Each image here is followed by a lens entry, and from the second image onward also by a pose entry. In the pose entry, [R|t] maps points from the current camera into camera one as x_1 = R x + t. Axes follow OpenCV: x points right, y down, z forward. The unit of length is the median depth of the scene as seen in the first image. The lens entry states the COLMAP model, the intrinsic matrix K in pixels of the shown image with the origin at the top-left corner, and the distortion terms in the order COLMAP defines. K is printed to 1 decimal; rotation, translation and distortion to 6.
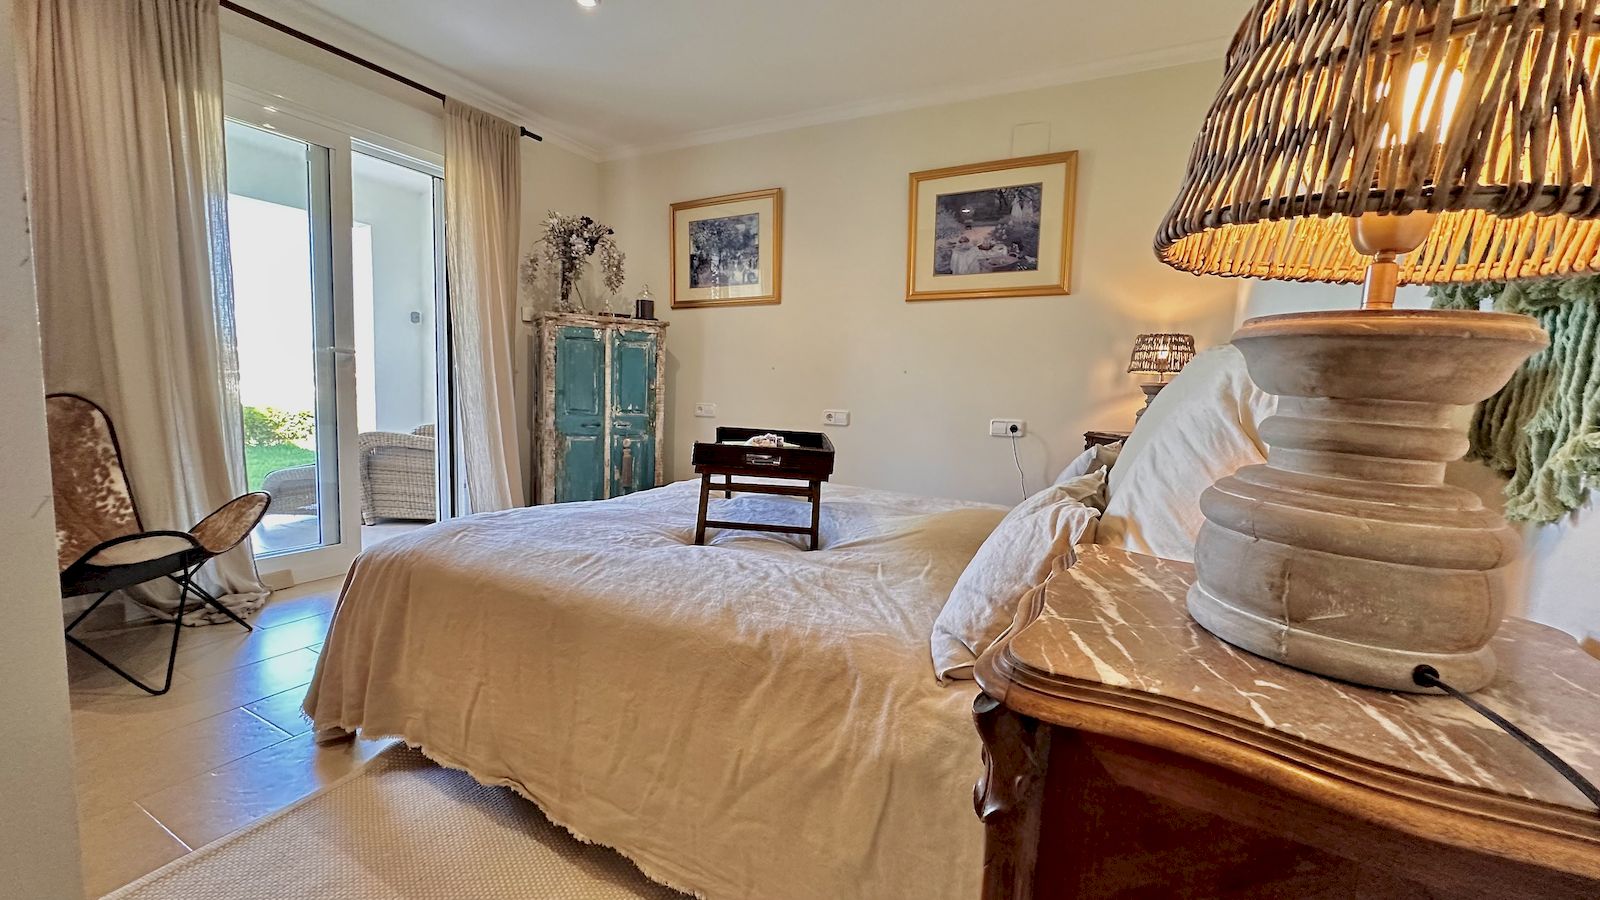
lens RADIAL K [[635.0, 0, 785.4], [0, 635.0, 461.4], [0, 0, 1]] dist [-0.002817, 0.000097]
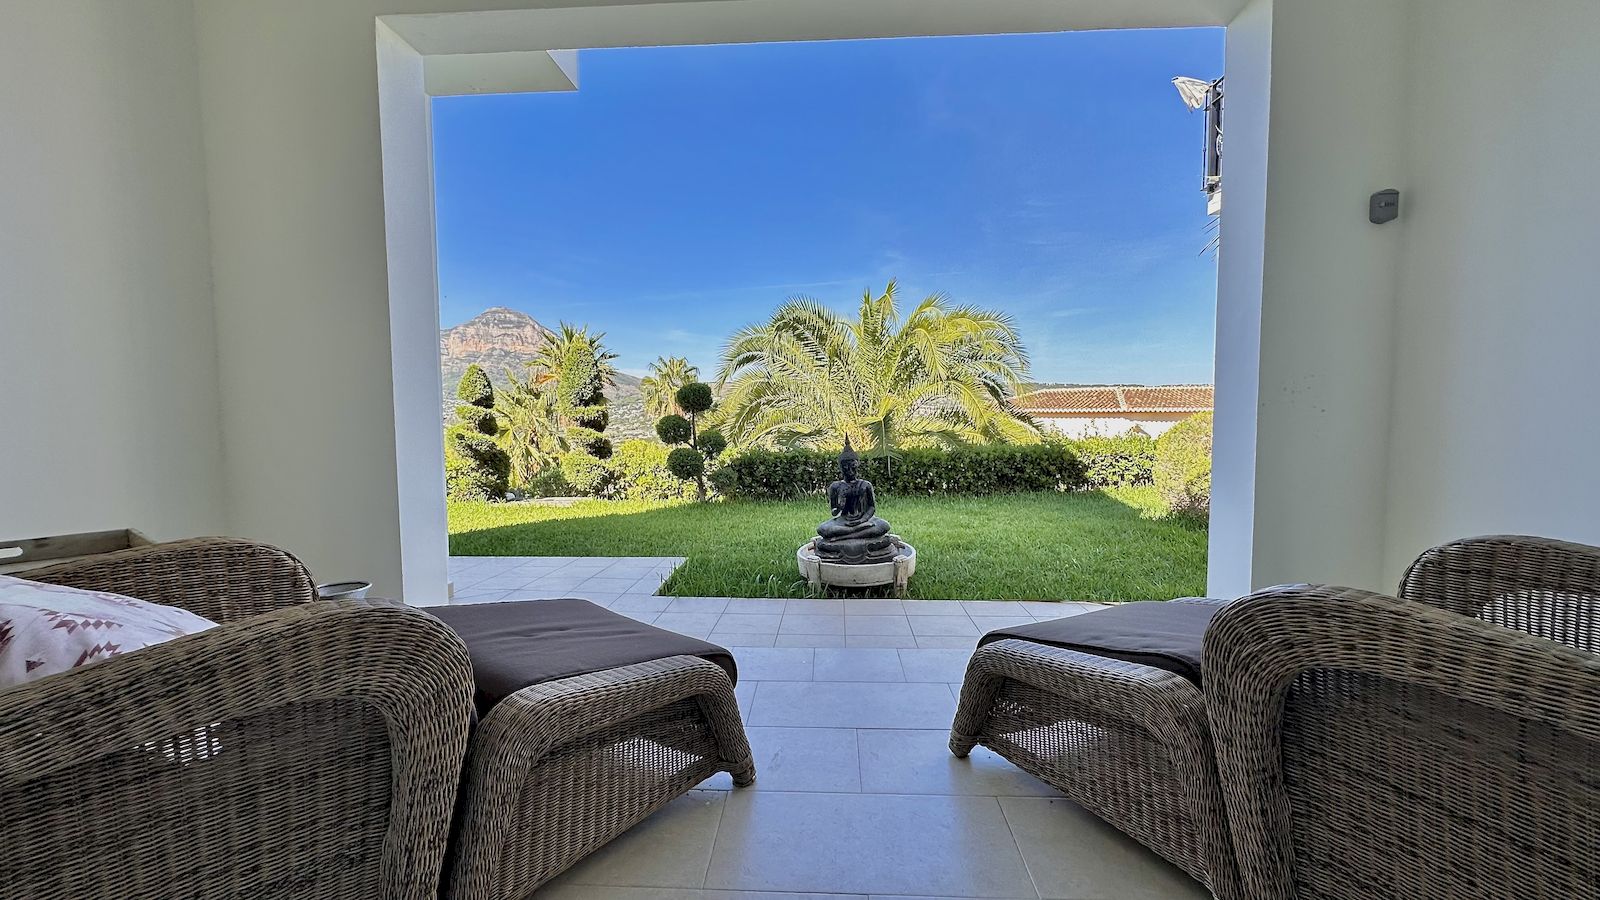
lens RADIAL K [[635.0, 0, 803.8], [0, 635.0, 452.2], [0, 0, 1]] dist [-0.002817, 0.000097]
pose [[0.437039, 0.019986, -0.899221, -0.700298], [-0.089157, 0.995792, -0.021199, -0.082712], [0.895013, 0.089437, 0.436982, 0.970761]]
